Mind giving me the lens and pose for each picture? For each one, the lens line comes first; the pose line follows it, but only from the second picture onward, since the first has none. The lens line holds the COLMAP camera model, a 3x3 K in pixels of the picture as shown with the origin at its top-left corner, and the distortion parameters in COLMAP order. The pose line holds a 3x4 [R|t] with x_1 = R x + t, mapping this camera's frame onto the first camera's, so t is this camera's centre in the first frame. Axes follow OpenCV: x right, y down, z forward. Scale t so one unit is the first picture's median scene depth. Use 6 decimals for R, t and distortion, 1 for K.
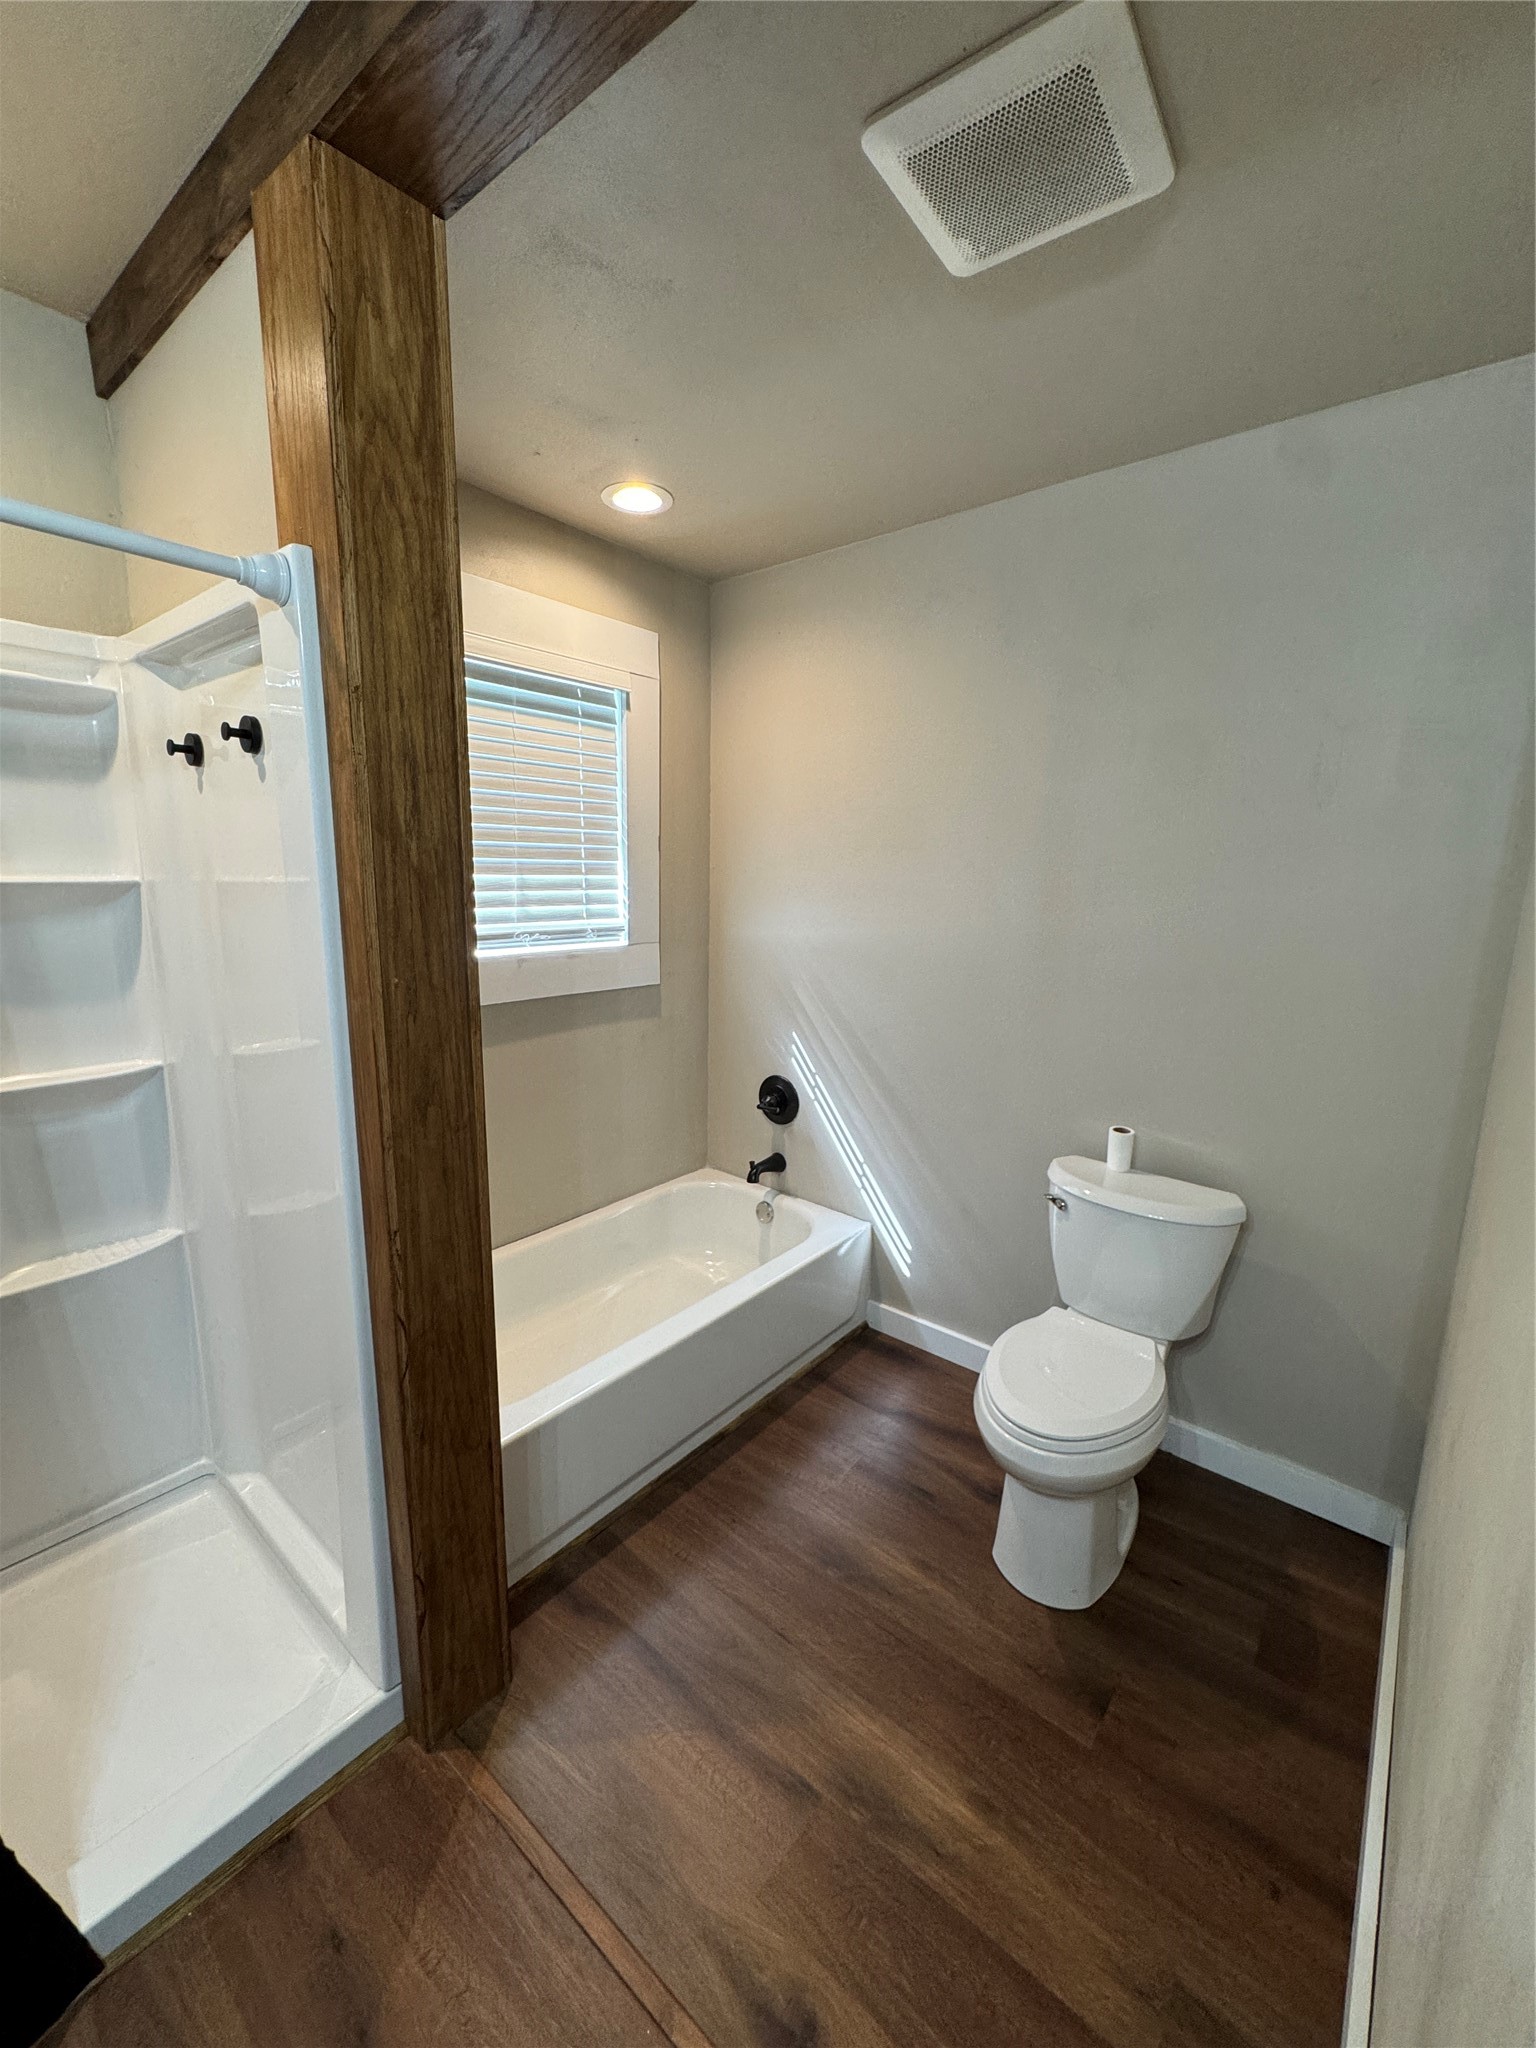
lens RADIAL K [[823.4, 0, 772.4], [0, 823.4, 1022.5], [0, 0, 1]] dist [-0.004405, 0.000134]
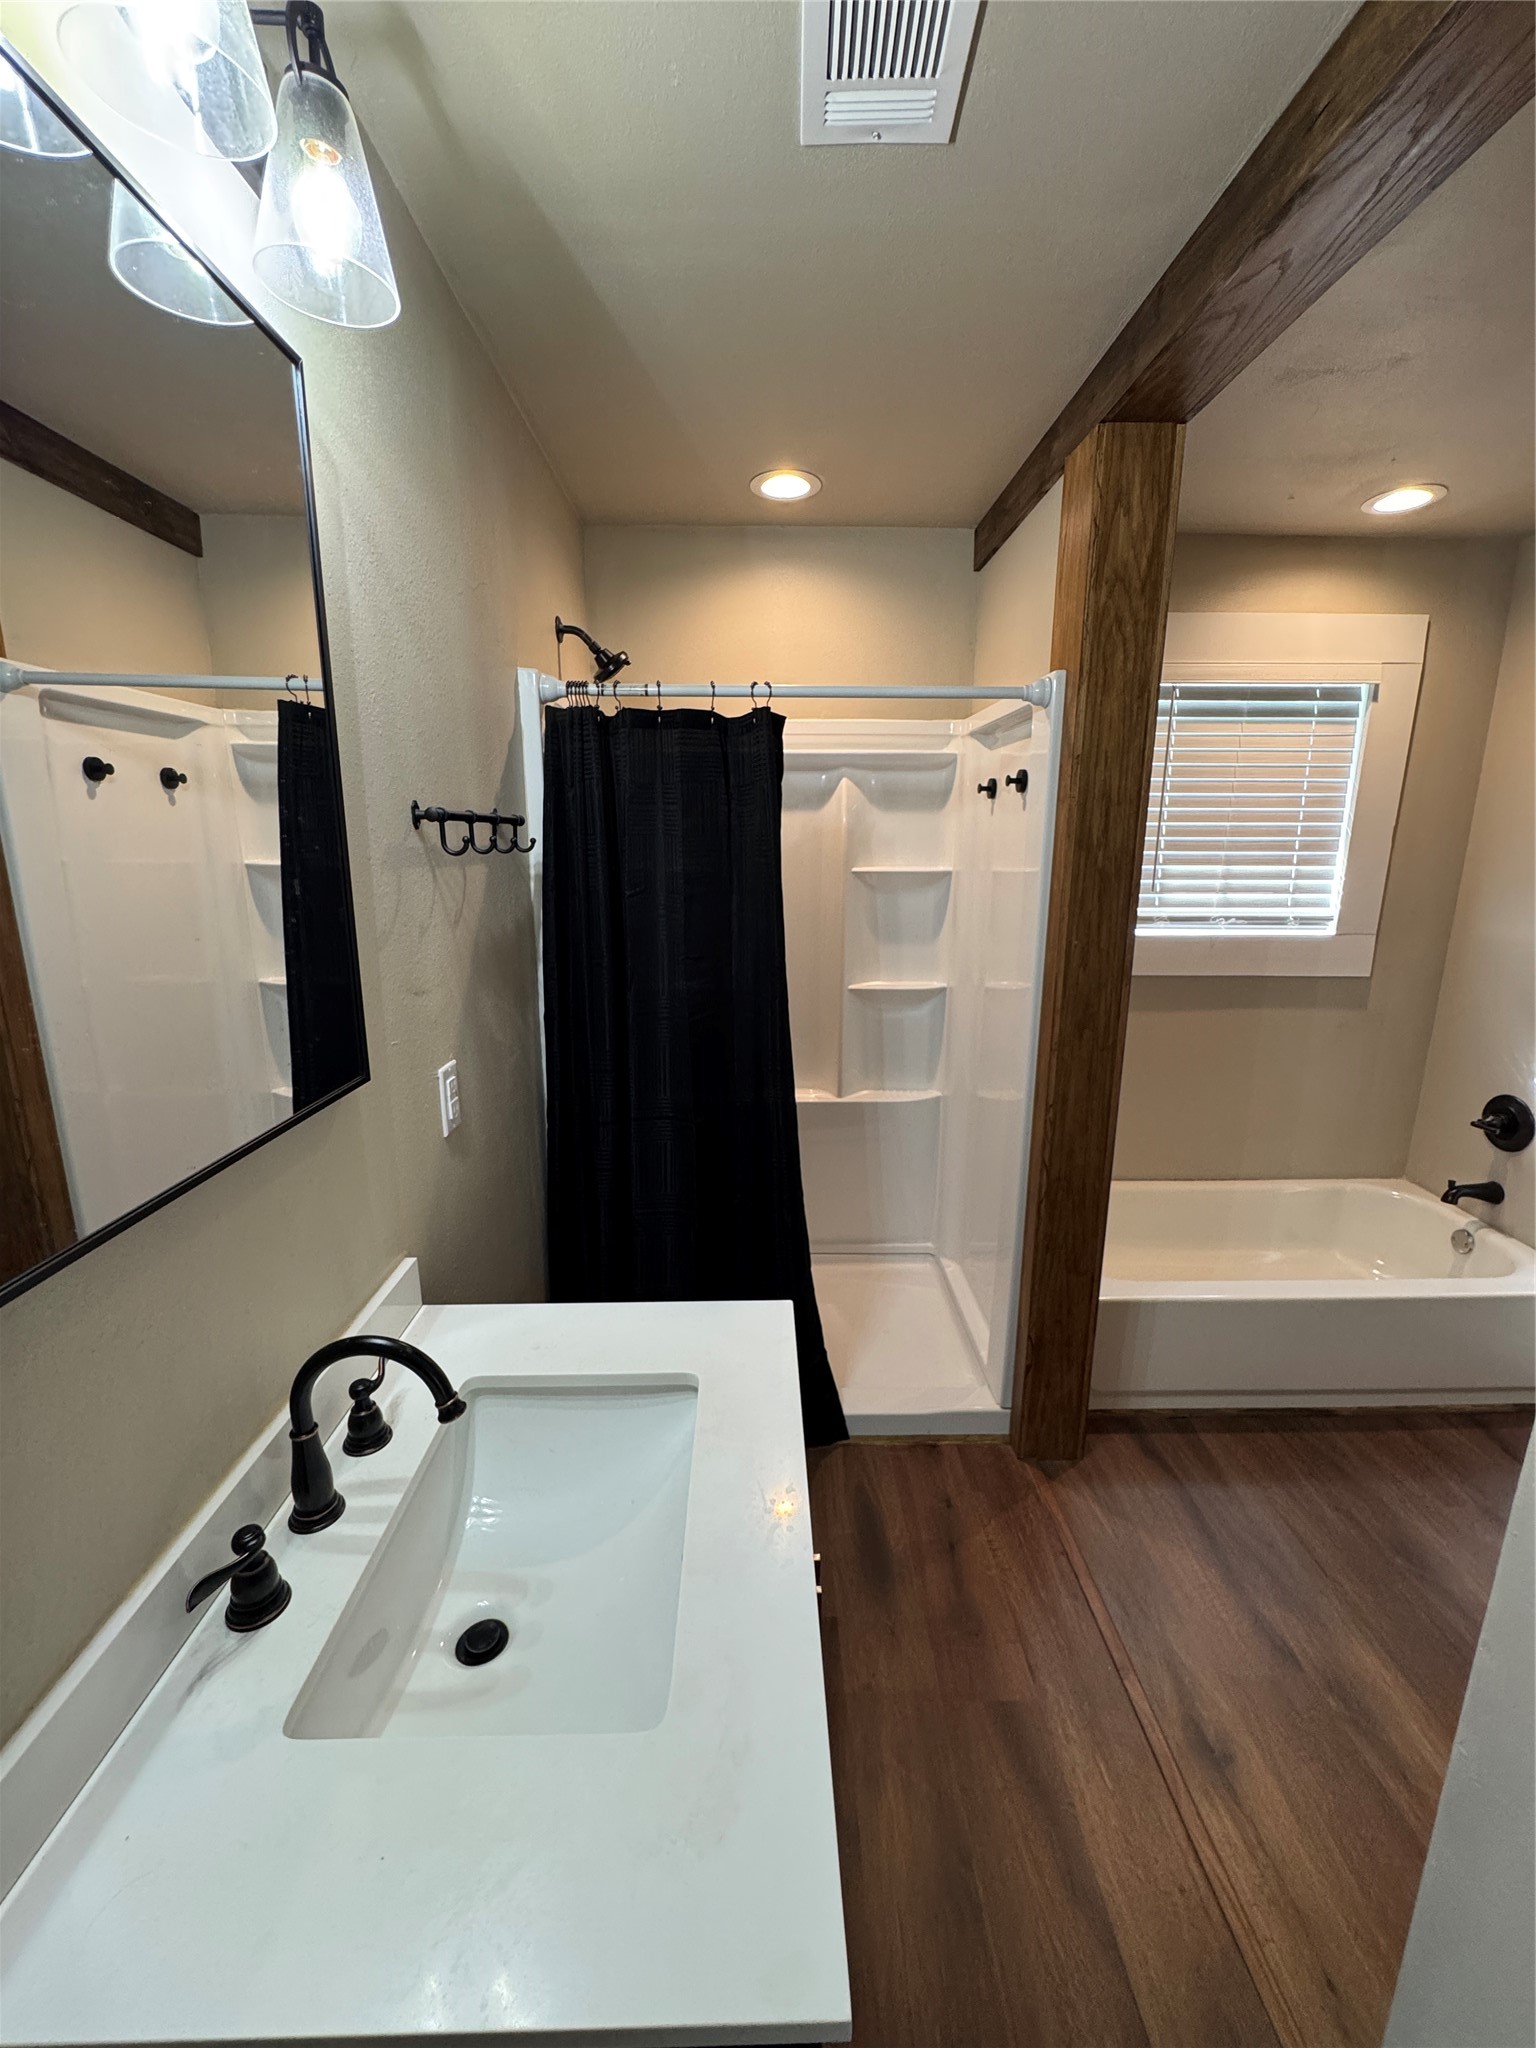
lens RADIAL K [[823.4, 0, 772.4], [0, 823.4, 1022.5], [0, 0, 1]] dist [-0.004405, 0.000134]
pose [[0.646255, 0.151647, -0.747903, 0.243106], [-0.131609, 0.987520, 0.086510, 0.026704], [0.751687, 0.042524, 0.658147, -0.300618]]
